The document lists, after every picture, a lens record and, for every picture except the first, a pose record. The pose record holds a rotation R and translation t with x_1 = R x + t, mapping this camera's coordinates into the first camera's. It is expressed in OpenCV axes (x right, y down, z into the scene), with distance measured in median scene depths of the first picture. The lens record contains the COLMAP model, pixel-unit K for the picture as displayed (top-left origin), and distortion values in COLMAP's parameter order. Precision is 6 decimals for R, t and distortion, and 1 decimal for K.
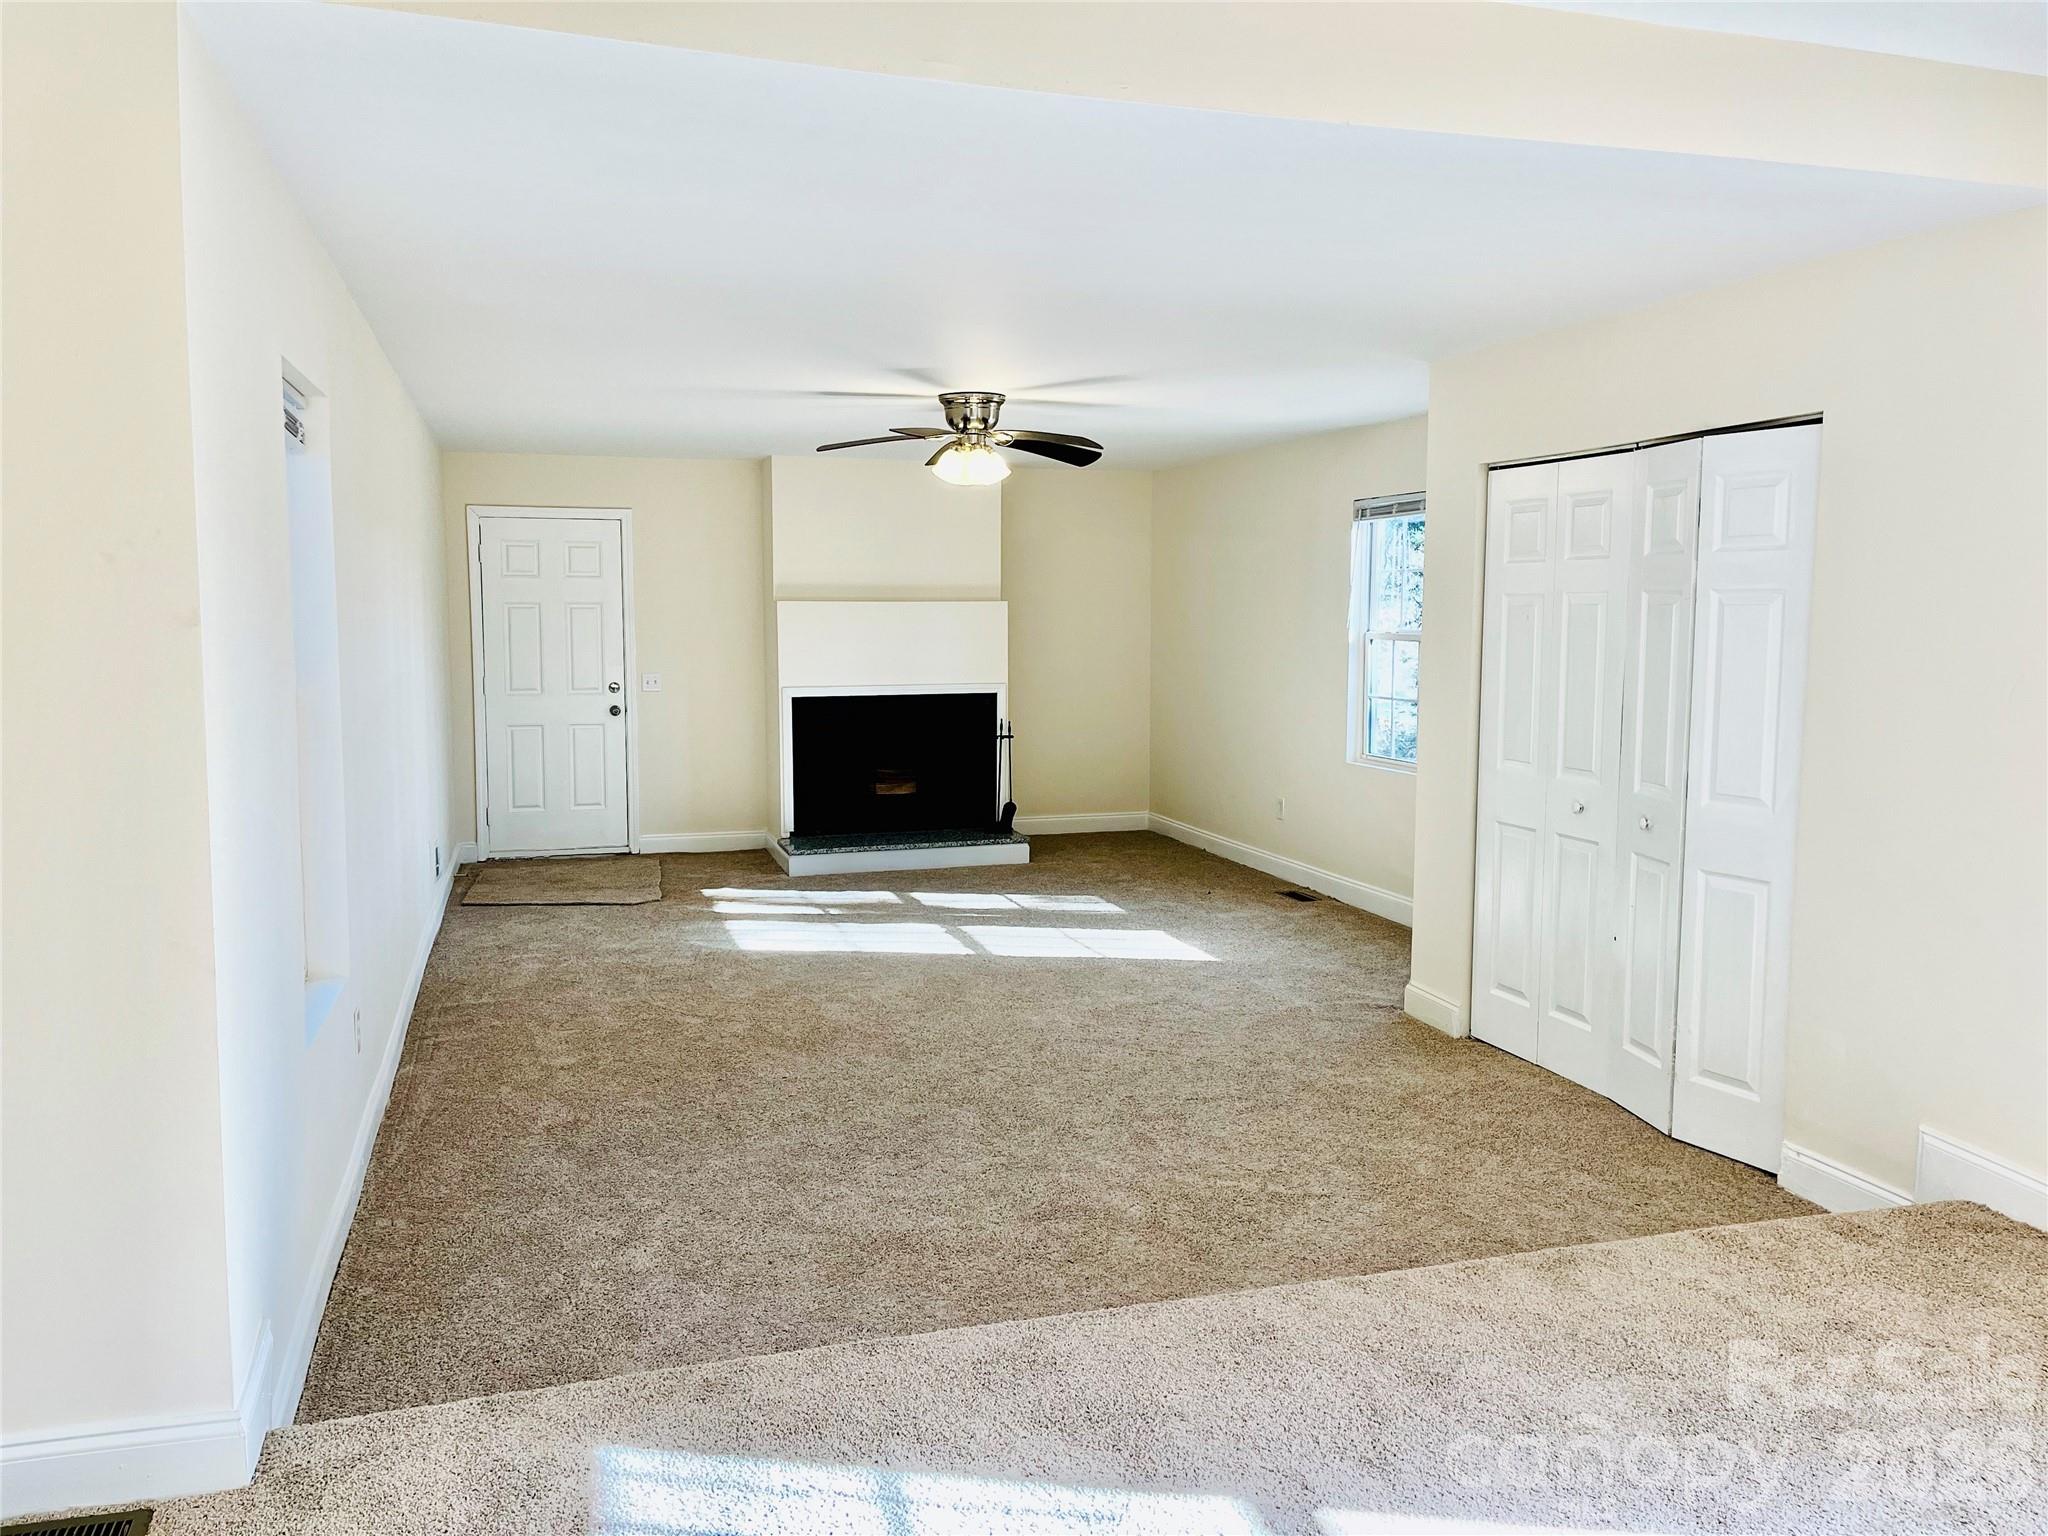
lens RADIAL K [[1532.7, 0, 1023.0], [0, 1532.7, 744.4], [0, 0, 1]] dist [0.073086, -0.093440]
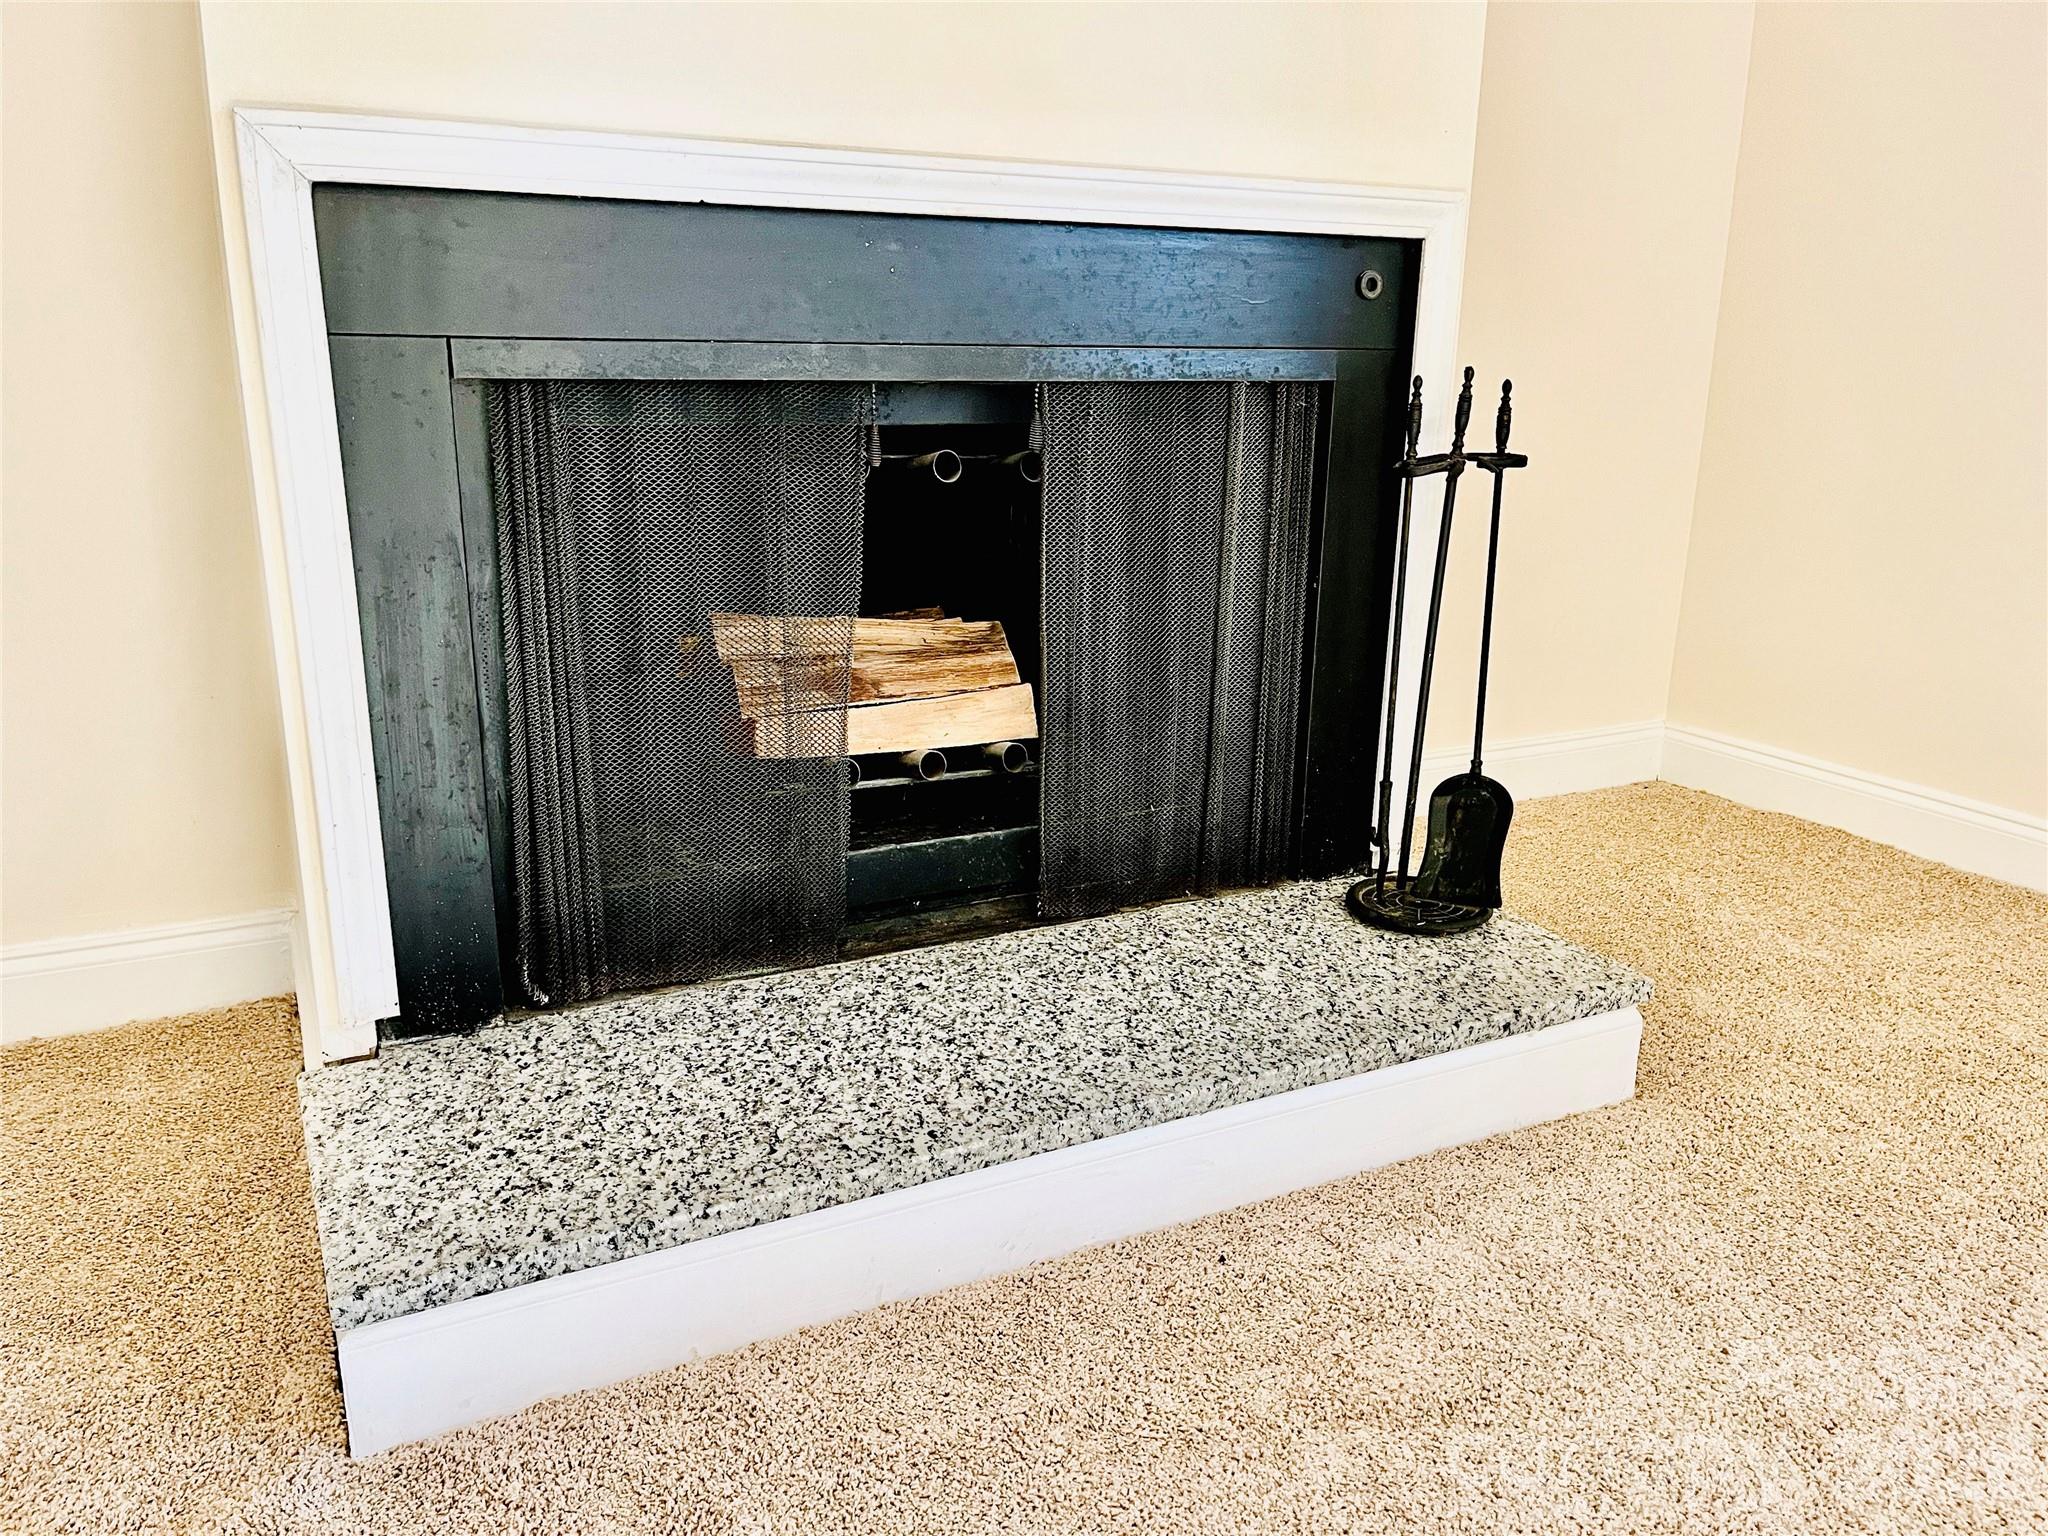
lens RADIAL K [[1534.4, 0, 1027.4], [0, 1534.4, 770.6], [0, 0, 1]] dist [0.078559, -0.101045]
pose [[0.986255, -0.035813, 0.161305, -0.131256], [0.008043, 0.985477, 0.169620, 0.000222], [-0.165037, -0.165991, 0.972219, 1.016466]]
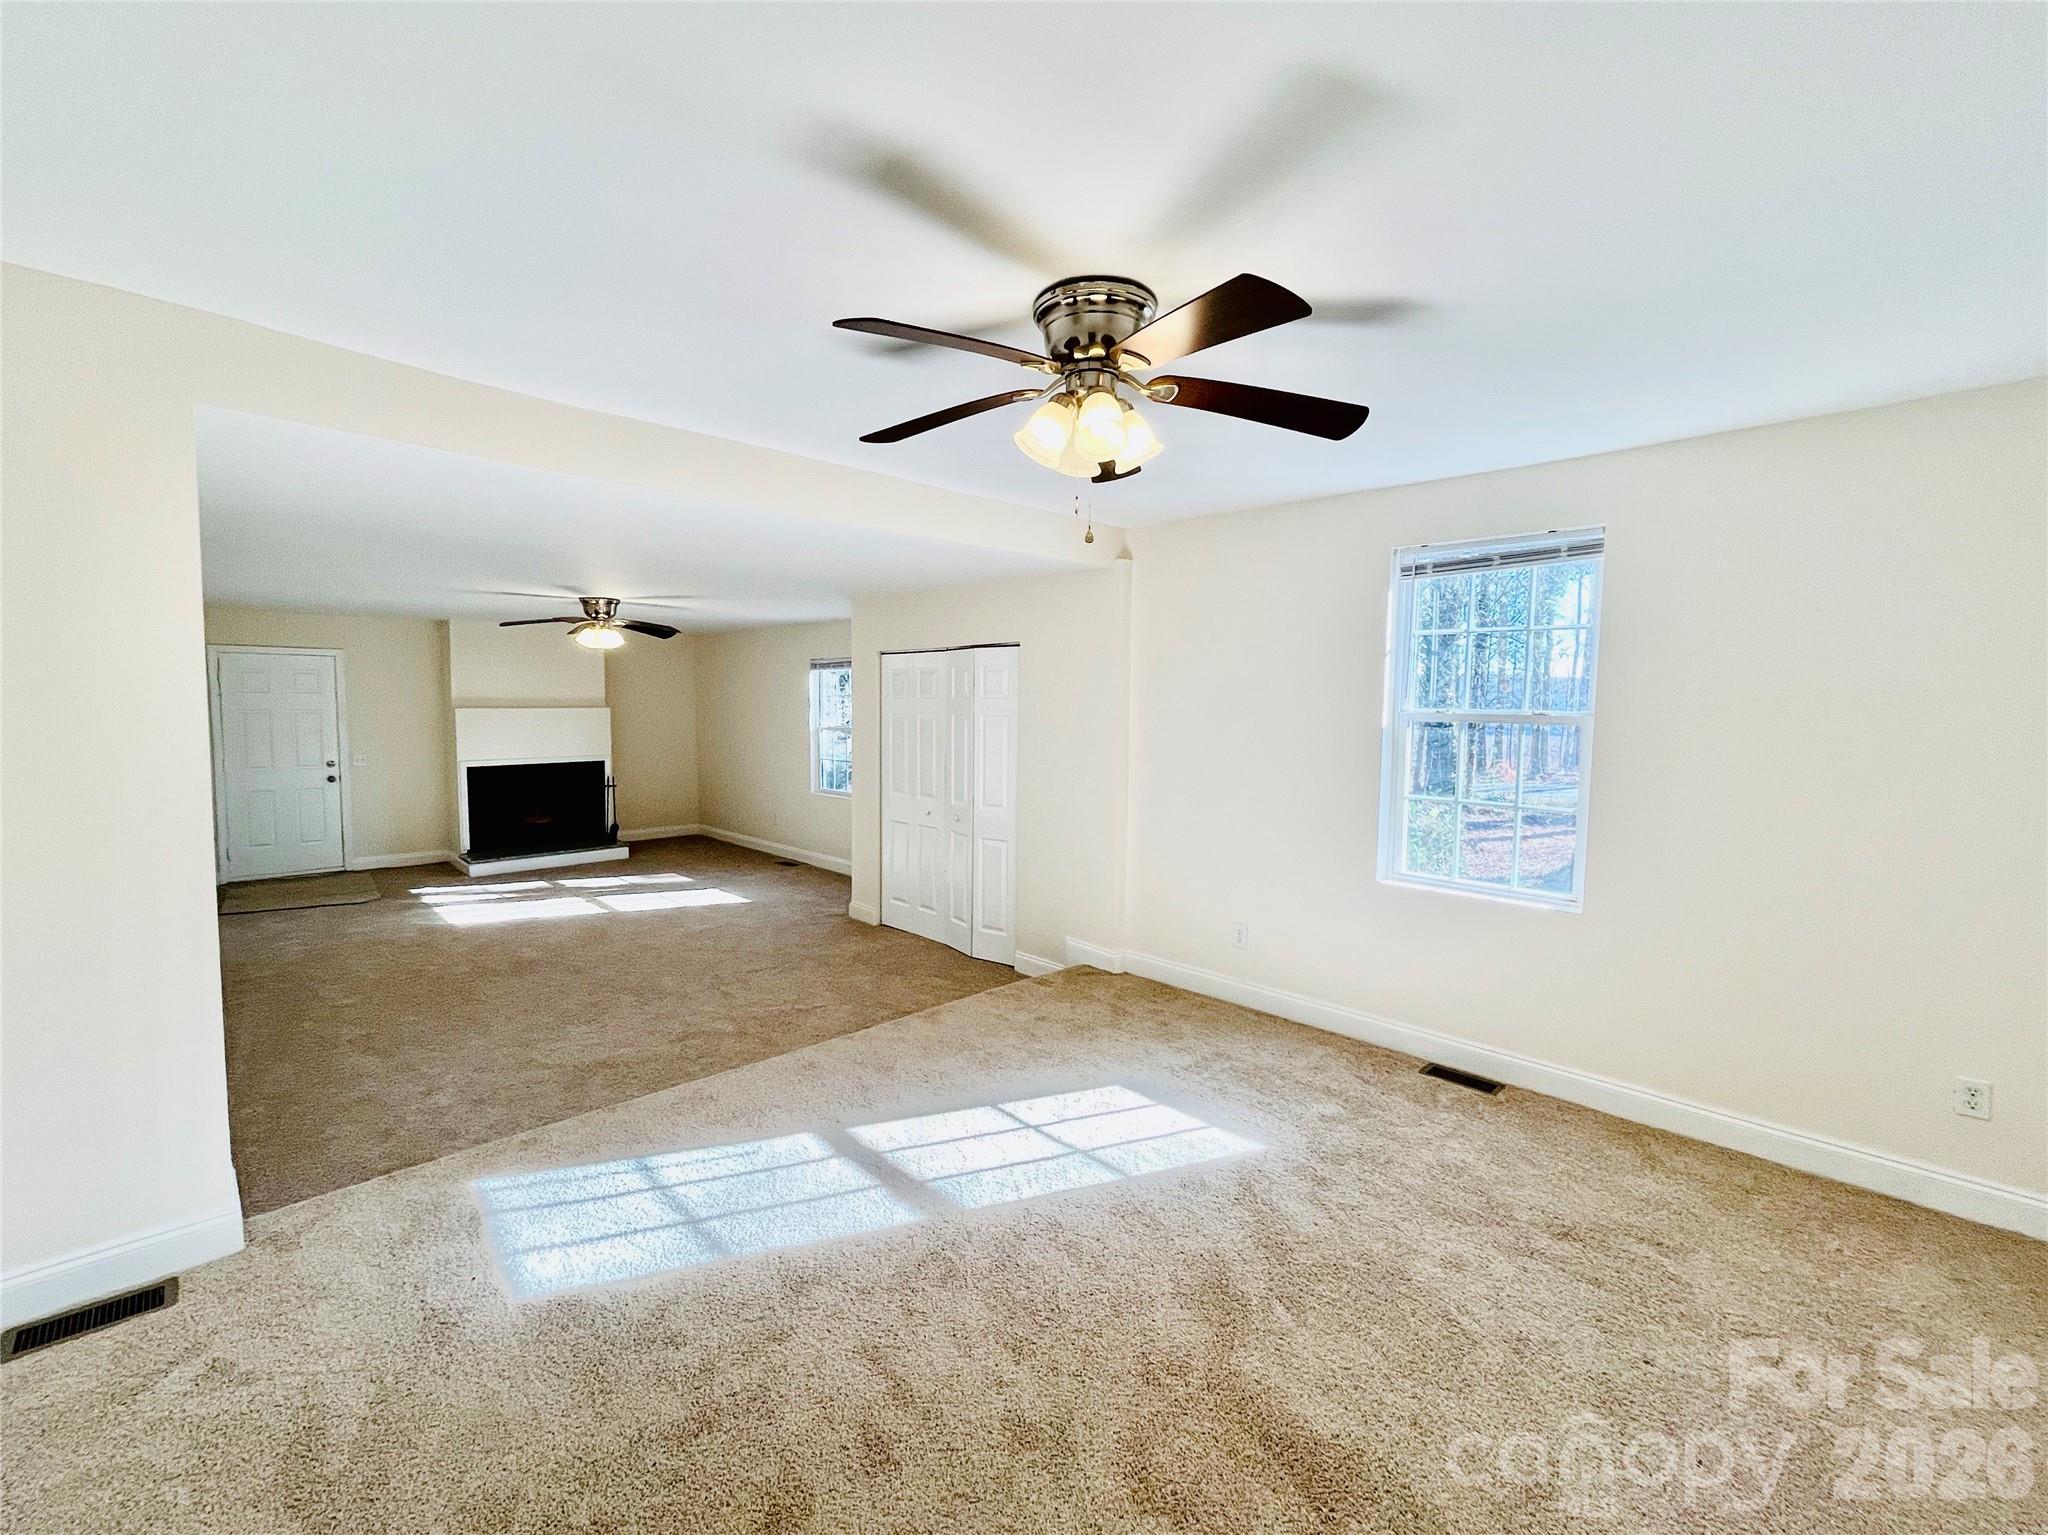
lens RADIAL K [[845.0, 0, 1020.5], [0, 845.0, 757.8], [0, 0, 1]] dist [-0.013621, -0.000087]
pose [[0.889691, -0.025385, 0.455856, -0.041348], [0.035260, 0.999291, -0.013170, -0.010033], [-0.455199, 0.027790, 0.889956, -0.076593]]
